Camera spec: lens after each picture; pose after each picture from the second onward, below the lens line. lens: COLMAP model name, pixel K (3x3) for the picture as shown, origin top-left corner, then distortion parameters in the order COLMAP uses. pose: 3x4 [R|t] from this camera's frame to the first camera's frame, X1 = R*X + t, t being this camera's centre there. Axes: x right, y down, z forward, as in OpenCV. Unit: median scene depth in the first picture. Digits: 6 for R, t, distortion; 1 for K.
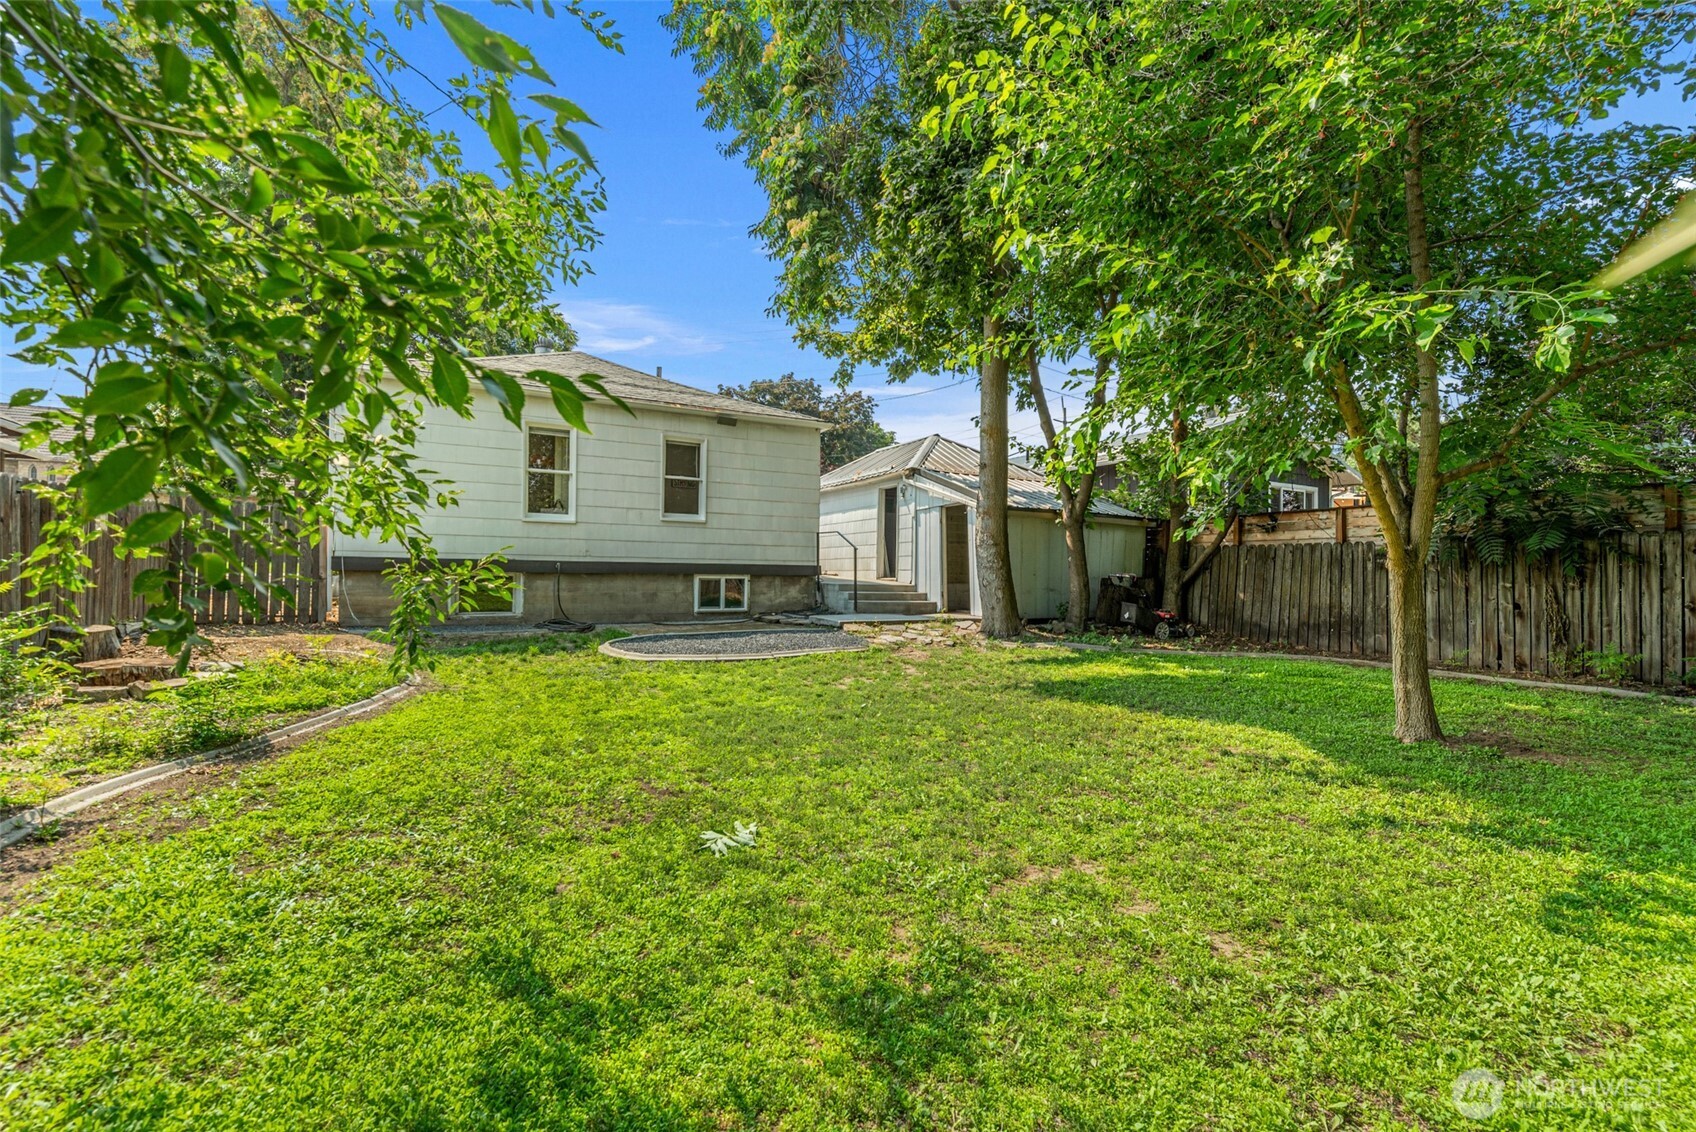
lens RADIAL K [[752.5, 0, 836.7], [0, 752.5, 564.1], [0, 0, 1]] dist [0.001393, -0.000365]
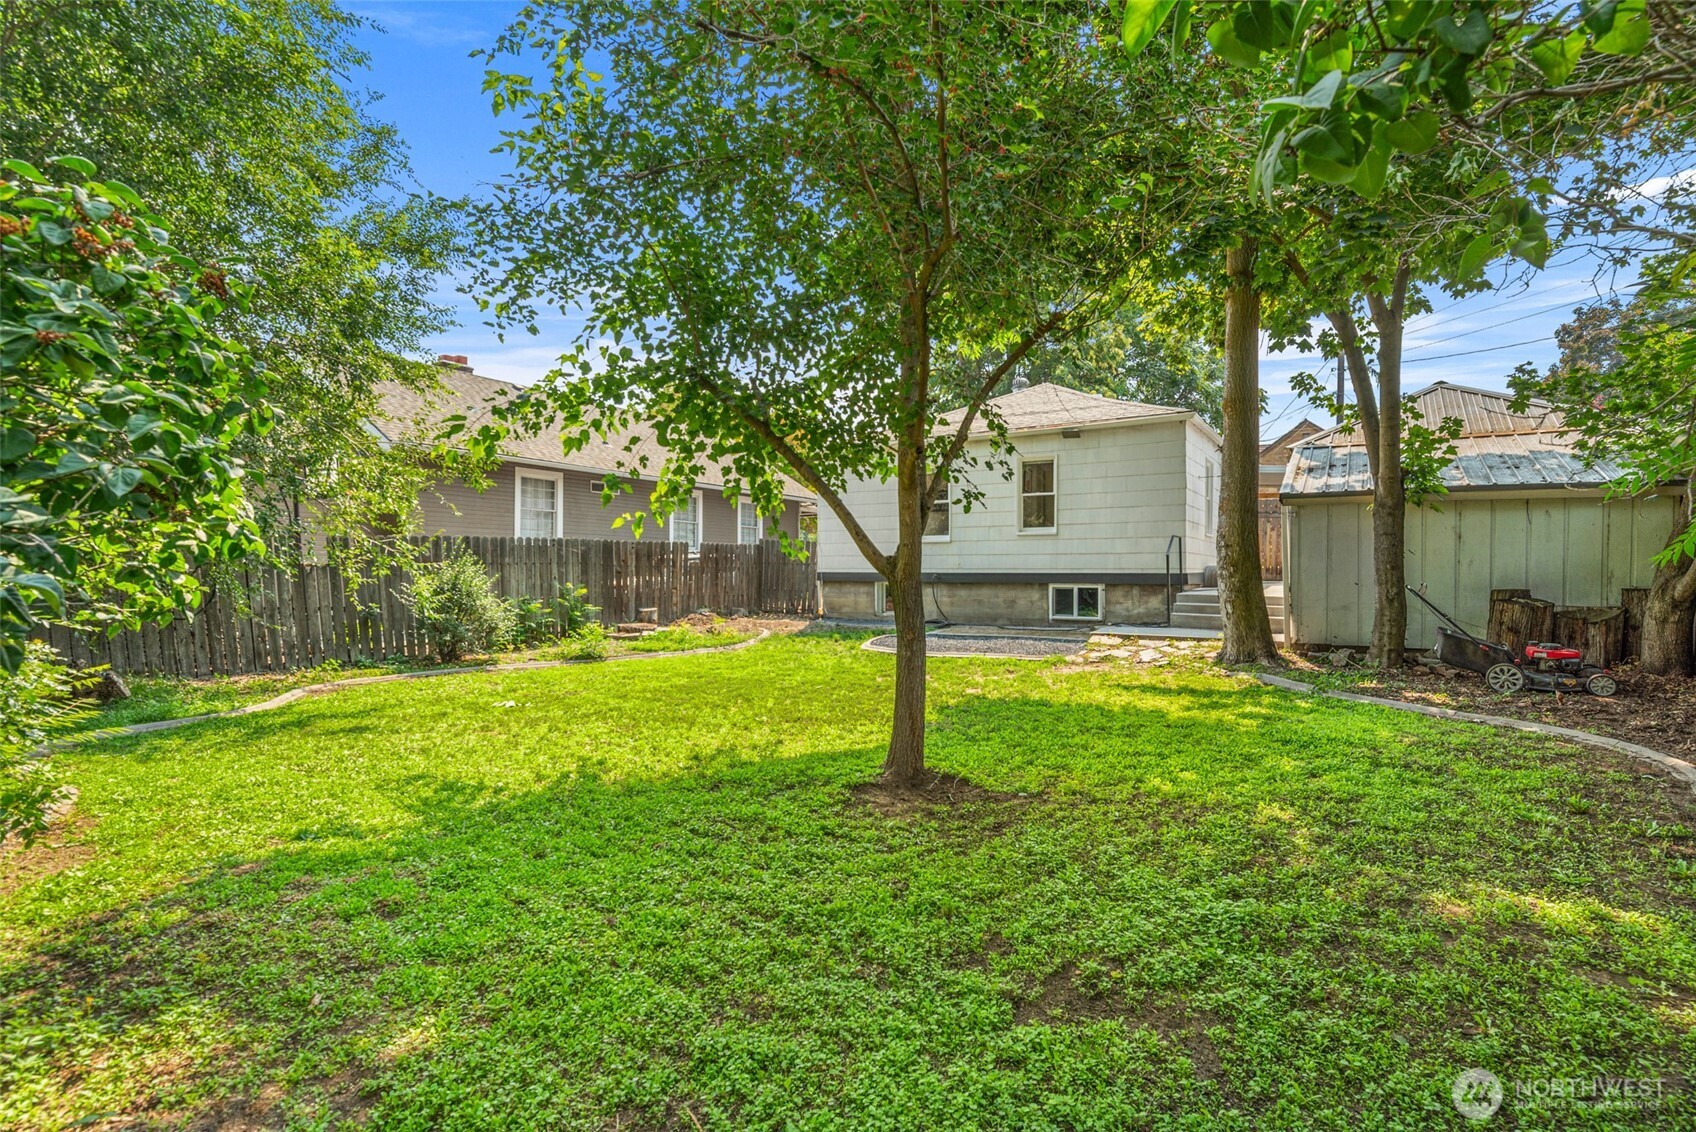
lens RADIAL K [[787.5, 0, 845.2], [0, 787.5, 571.9], [0, 0, 1]] dist [0.000649, 0.000109]
pose [[0.480171, -0.012145, -0.877091, 0.692941], [0.012280, 0.999899, -0.007123, 0.001648], [0.877089, -0.007350, 0.480272, 0.226382]]
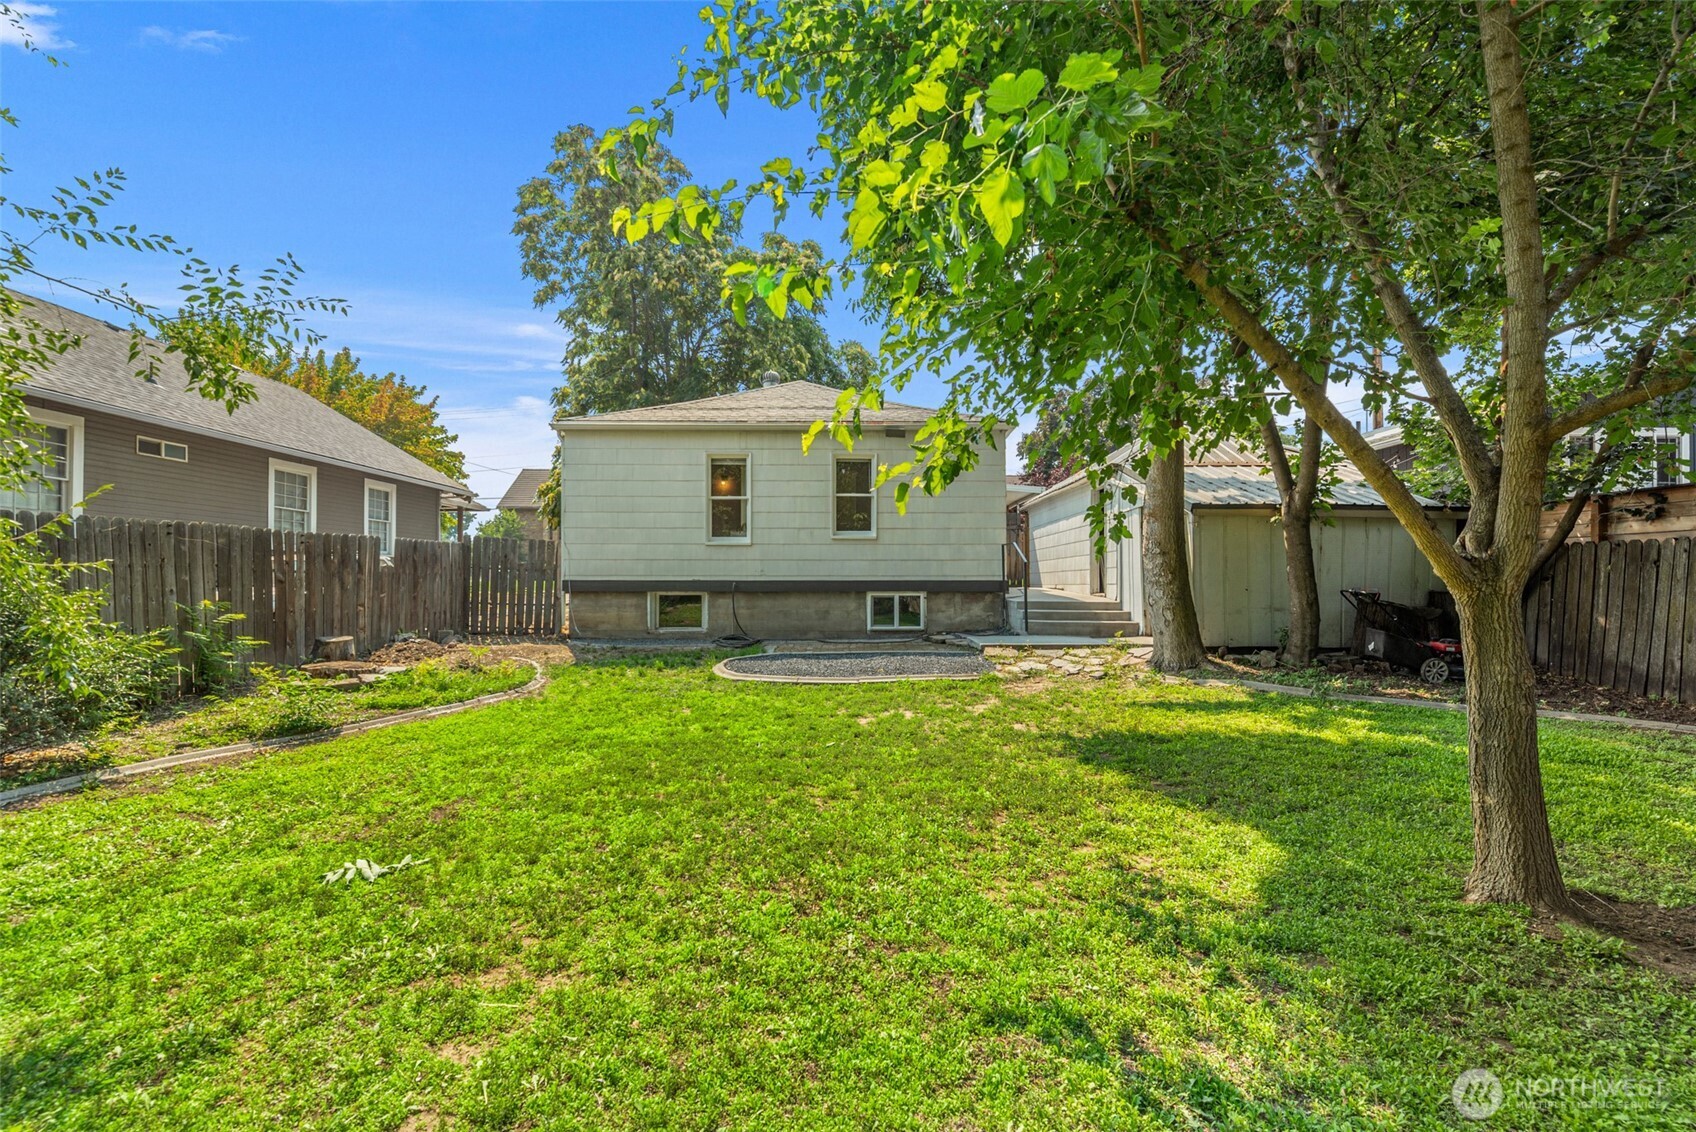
lens RADIAL K [[752.5, 0, 840.4], [0, 752.5, 575.0], [0, 0, 1]] dist [0.001393, -0.000365]
pose [[0.877238, -0.017480, -0.479737, 0.271257], [0.017234, 0.999839, -0.004917, -0.004550], [0.479746, -0.003954, 0.877399, 0.124936]]
